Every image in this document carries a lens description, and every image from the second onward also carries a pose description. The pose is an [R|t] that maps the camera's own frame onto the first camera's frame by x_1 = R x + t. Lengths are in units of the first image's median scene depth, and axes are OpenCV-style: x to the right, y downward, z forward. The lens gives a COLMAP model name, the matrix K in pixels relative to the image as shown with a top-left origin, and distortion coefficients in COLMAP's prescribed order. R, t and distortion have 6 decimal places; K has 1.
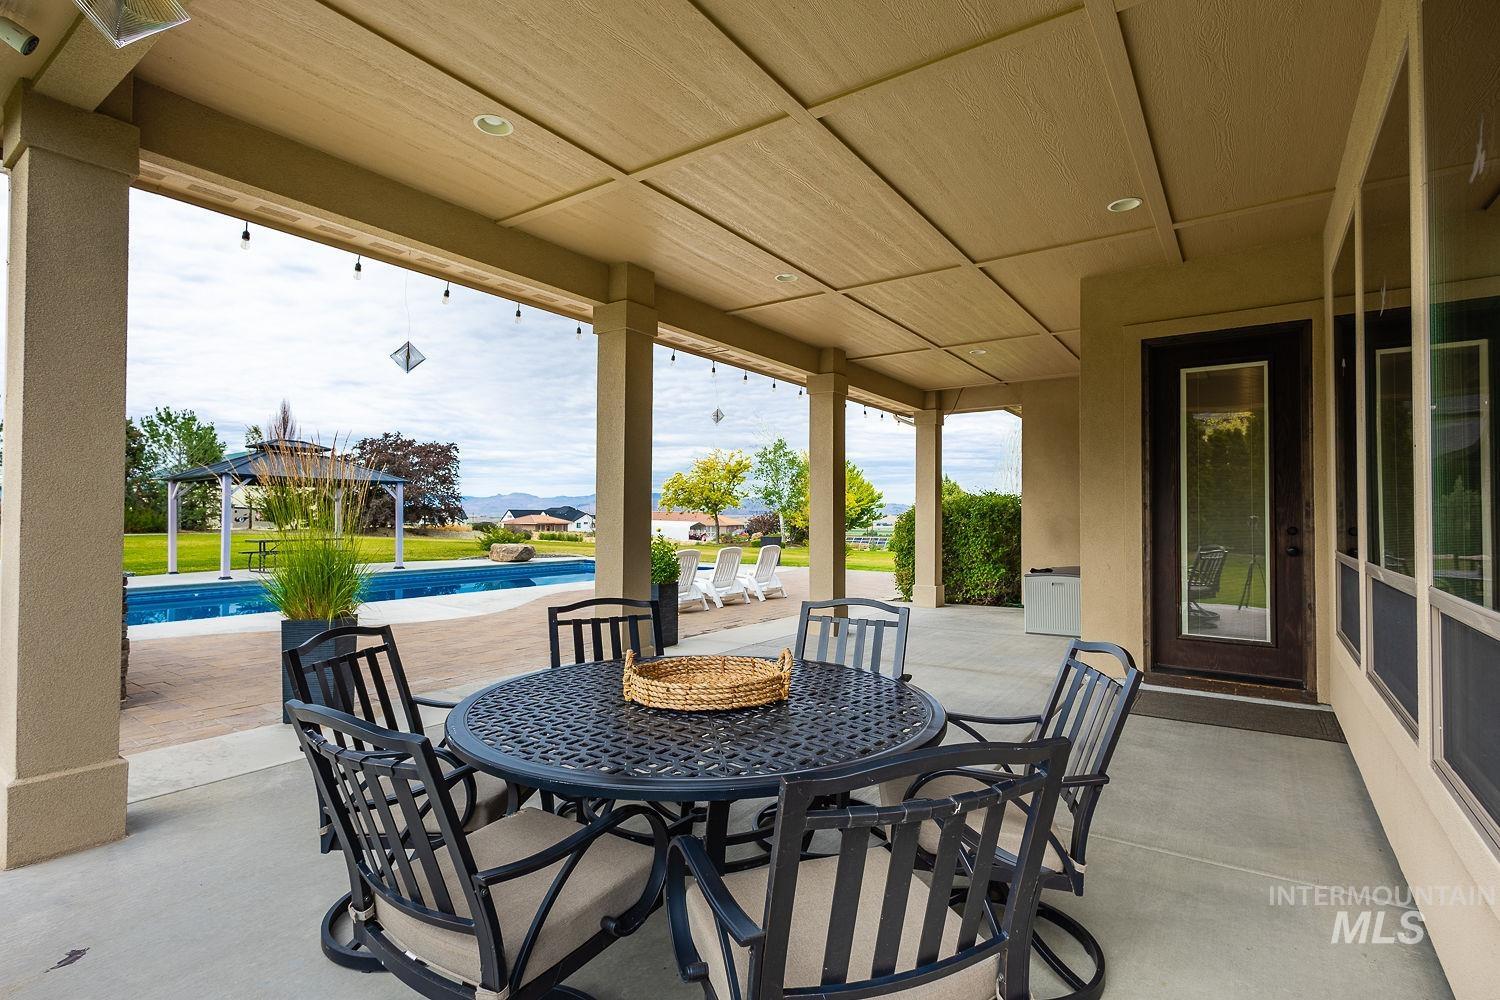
lens RADIAL K [[696.0, 0, 750.0], [0, 696.0, 500.0], [0, 0, 1]] dist [0.012176, -0.004256]
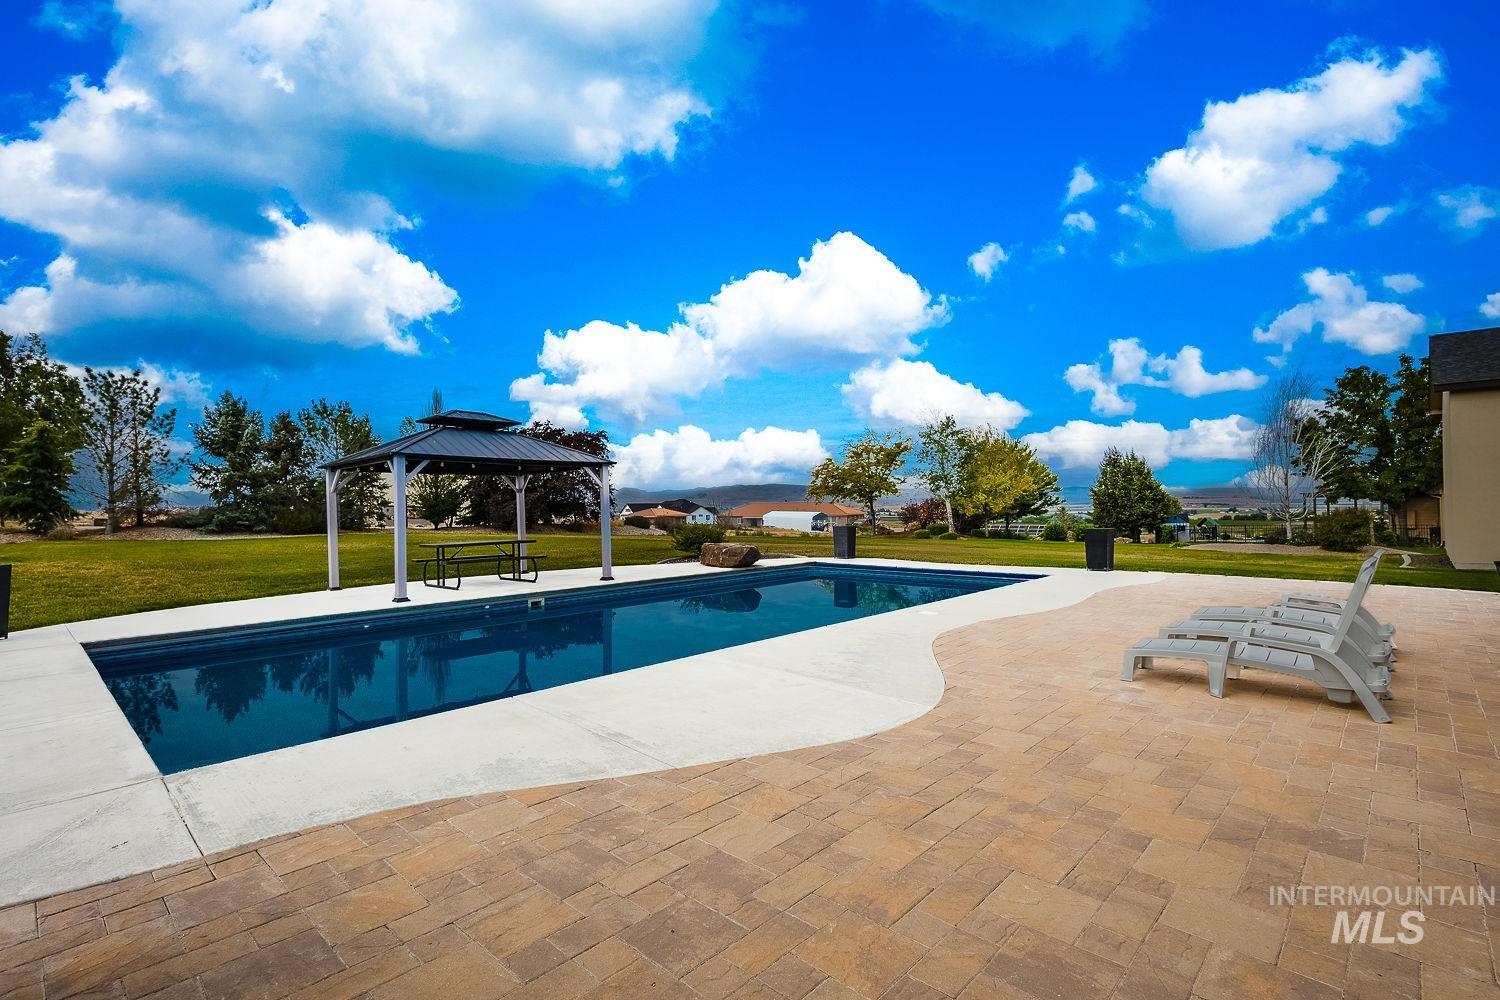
lens RADIAL K [[696.0, 0, 750.0], [0, 696.0, 500.0], [0, 0, 1]] dist [0.012176, -0.004256]
pose [[0.988661, -0.020876, -0.148704, -0.097248], [0.022918, 0.999665, 0.012030, 0.003019], [0.148403, -0.015302, 0.988809, 0.117481]]
